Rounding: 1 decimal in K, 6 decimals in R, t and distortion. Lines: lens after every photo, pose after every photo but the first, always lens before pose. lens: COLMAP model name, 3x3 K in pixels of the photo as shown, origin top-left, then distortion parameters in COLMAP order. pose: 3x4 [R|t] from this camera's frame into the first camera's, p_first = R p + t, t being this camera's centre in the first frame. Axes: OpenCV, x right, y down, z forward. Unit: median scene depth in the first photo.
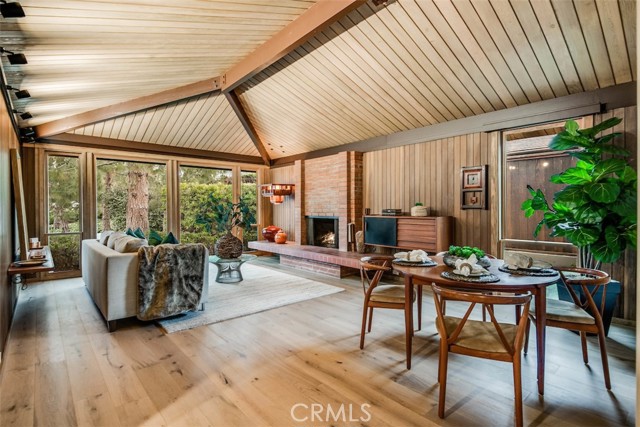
lens RADIAL K [[320.6, 0, 320.8], [0, 320.6, 215.1], [0, 0, 1]] dist [0.006087, -0.005272]
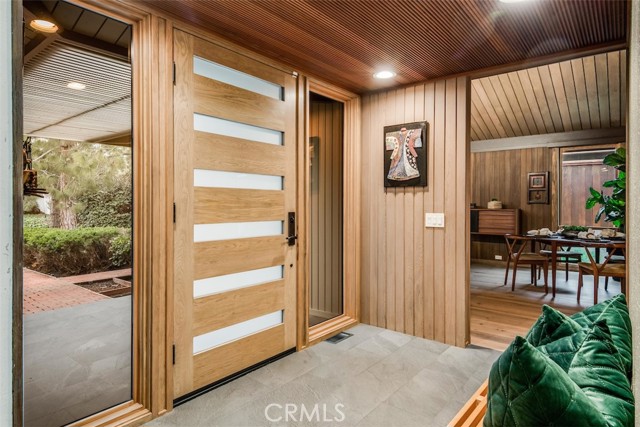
lens RADIAL K [[393.9, 0, 316.1], [0, 393.9, 207.7], [0, 0, 1]] dist [0.046731, -0.001600]
pose [[0.984588, 0.011743, 0.174494, -0.659914], [-0.009320, 0.999849, -0.014699, 0.028172], [-0.174640, 0.012846, 0.984549, -0.438752]]
